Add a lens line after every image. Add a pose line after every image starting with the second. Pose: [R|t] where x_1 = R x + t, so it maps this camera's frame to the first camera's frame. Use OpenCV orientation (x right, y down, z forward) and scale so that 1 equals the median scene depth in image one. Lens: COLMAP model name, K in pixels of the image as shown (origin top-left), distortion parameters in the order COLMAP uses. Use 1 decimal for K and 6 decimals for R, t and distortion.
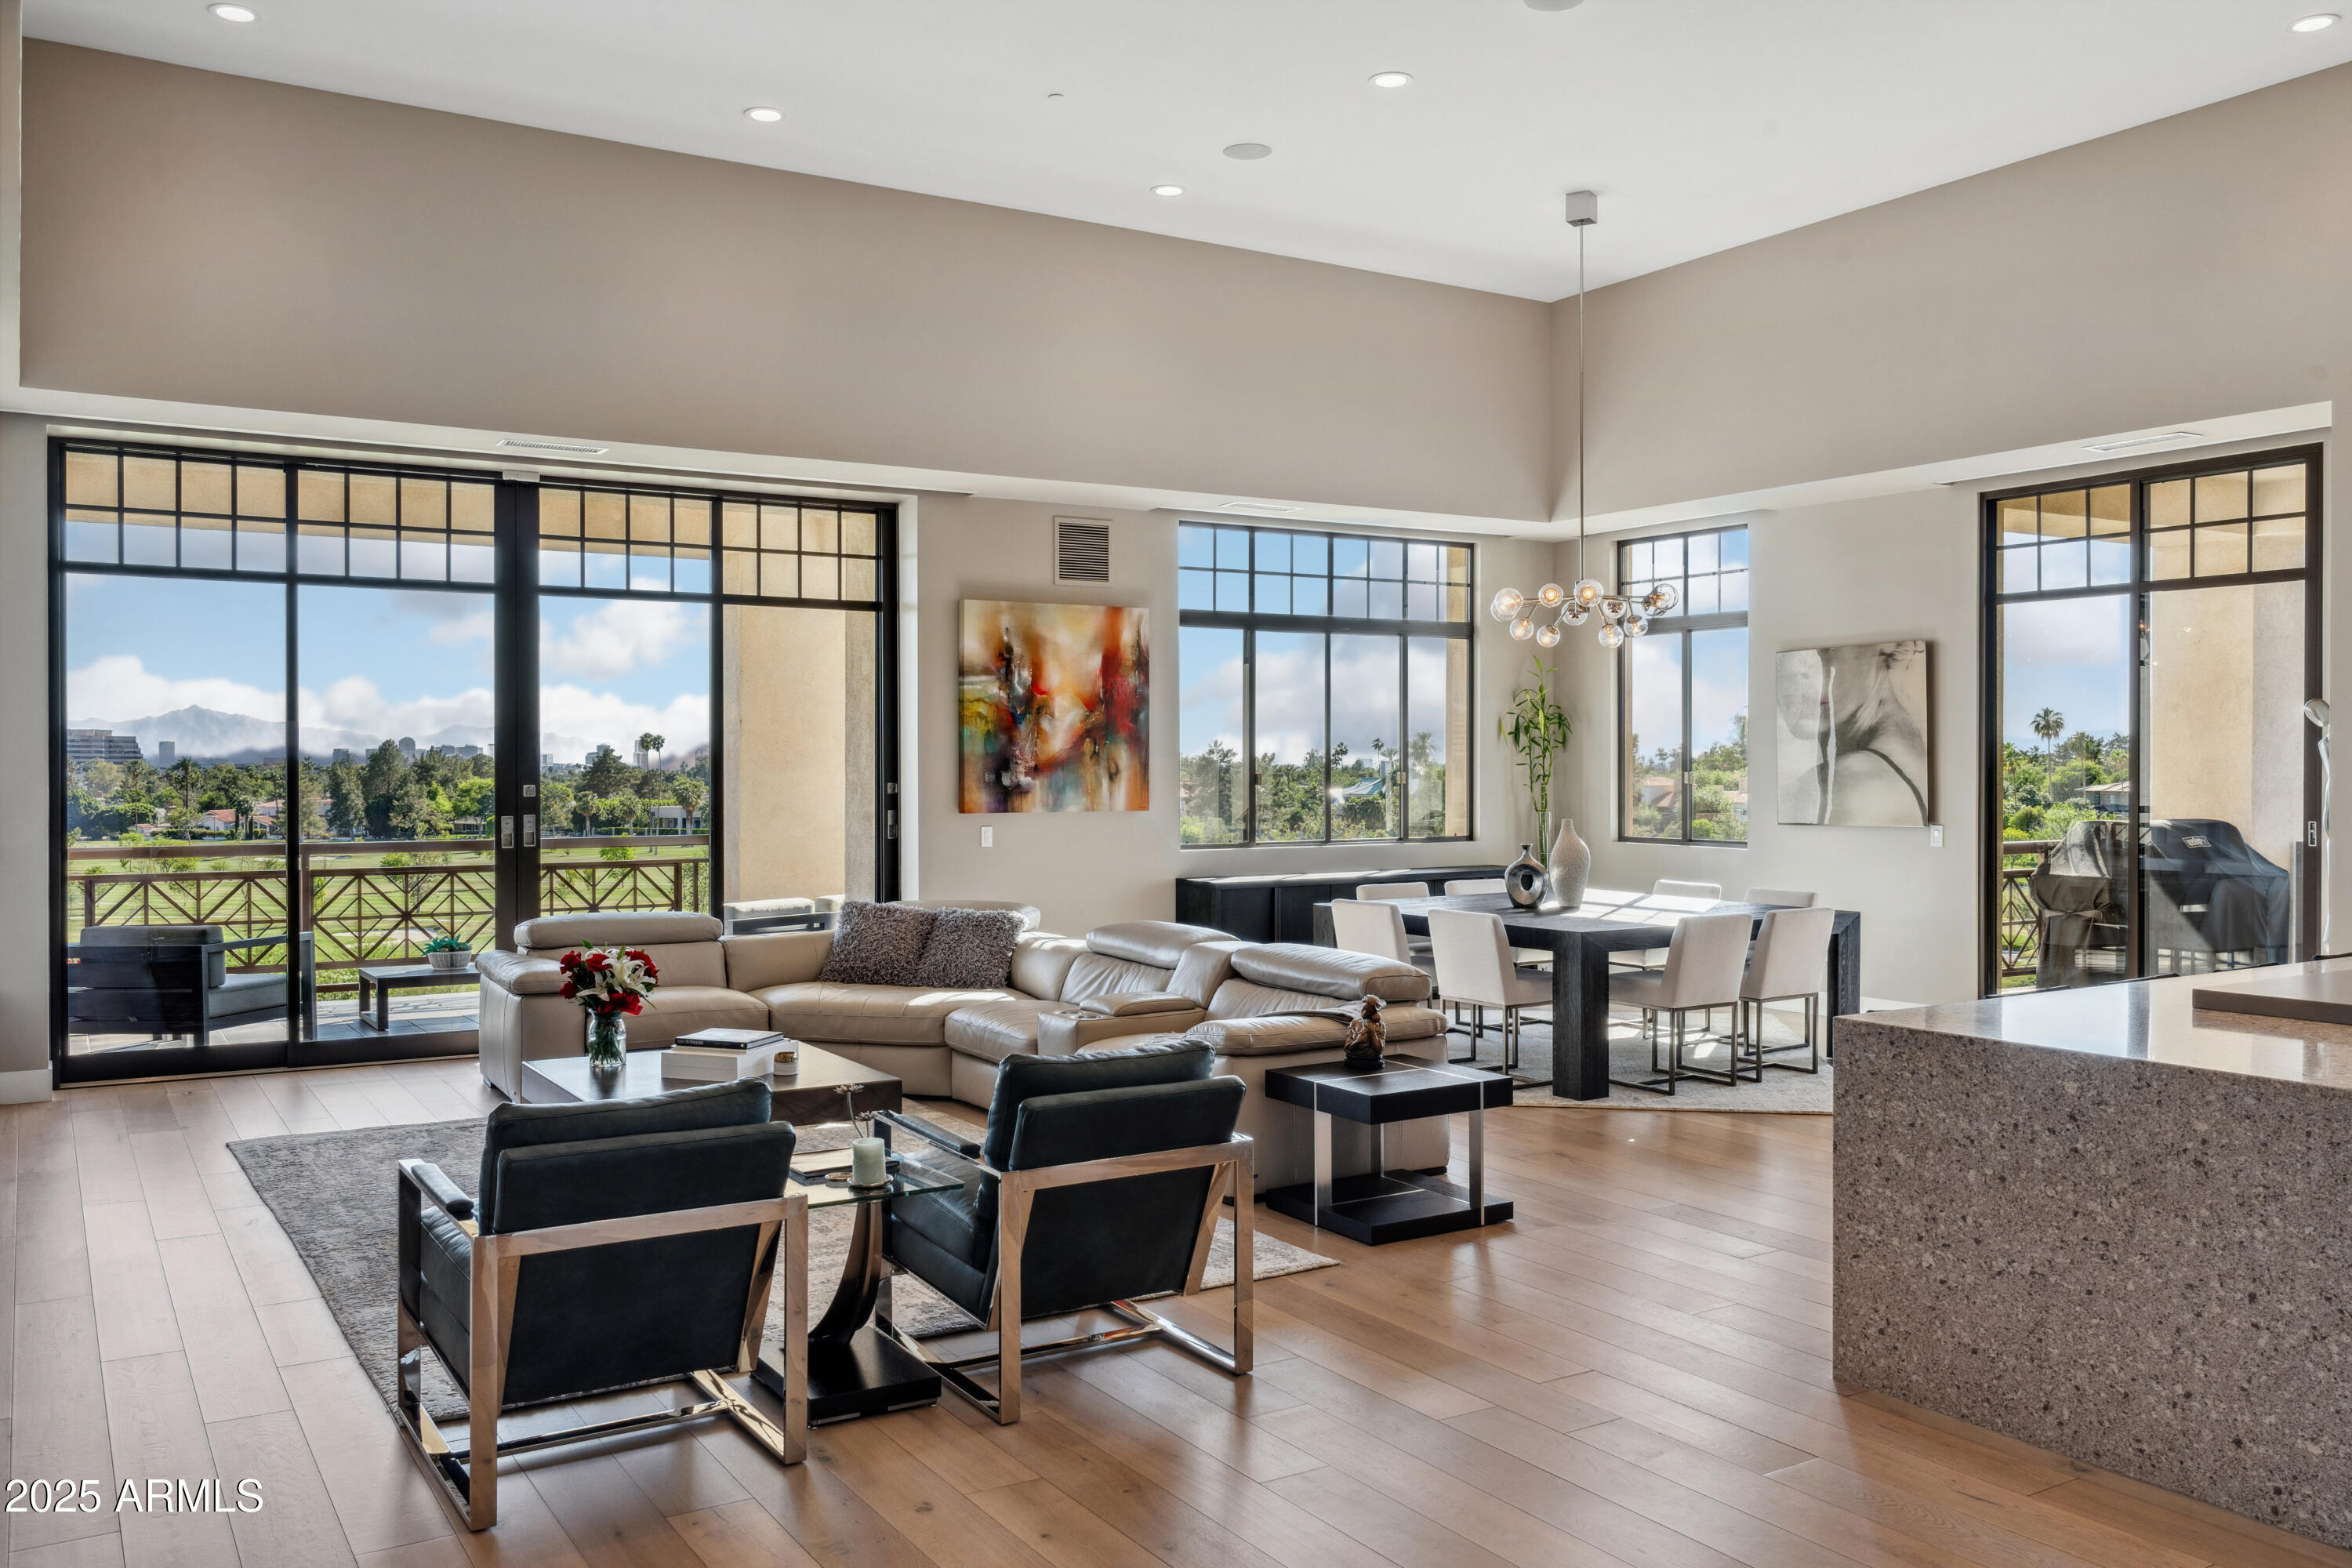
lens RADIAL K [[1825.5, 0, 1186.1], [0, 1825.5, 768.1], [0, 0, 1]] dist [0.000821, -0.002364]
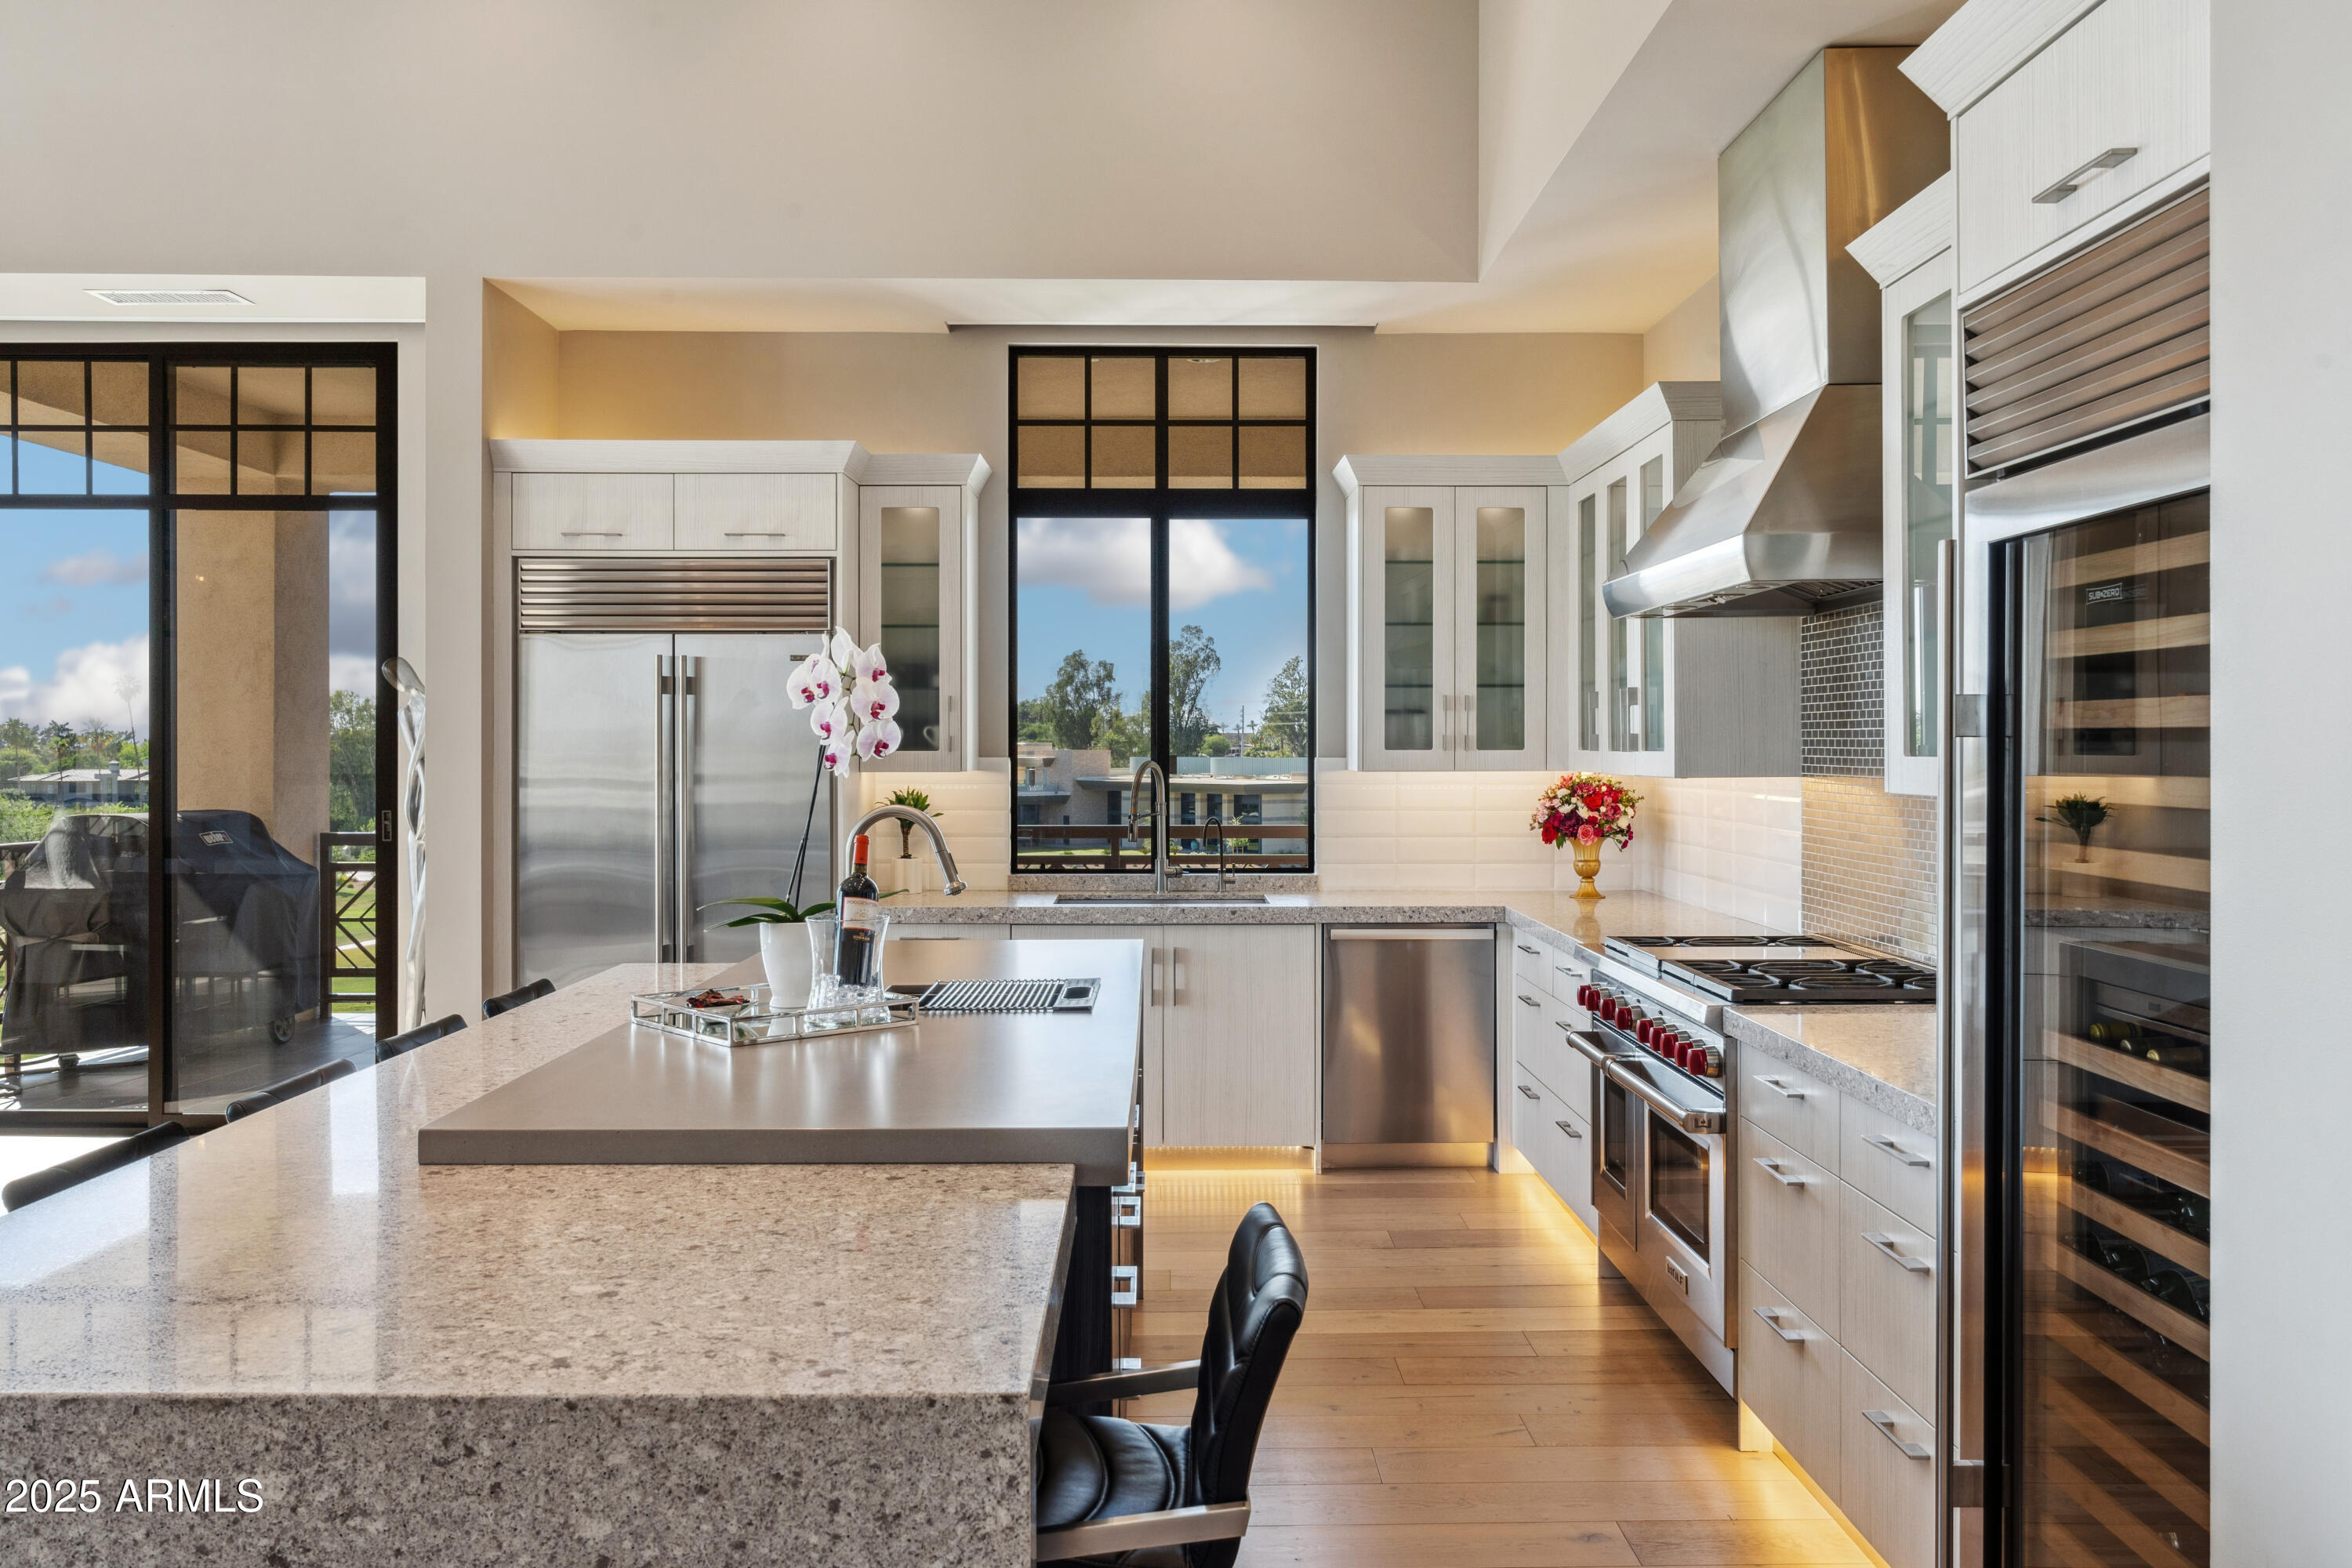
lens RADIAL K [[1825.5, 0, 1186.1], [0, 1825.5, 768.1], [0, 0, 1]] dist [0.000821, -0.002364]
pose [[0.519307, -0.005752, 0.854568, 0.102686], [0.000754, 0.999980, 0.006272, 0.005412], [-0.854587, -0.002613, 0.519301, 0.258786]]
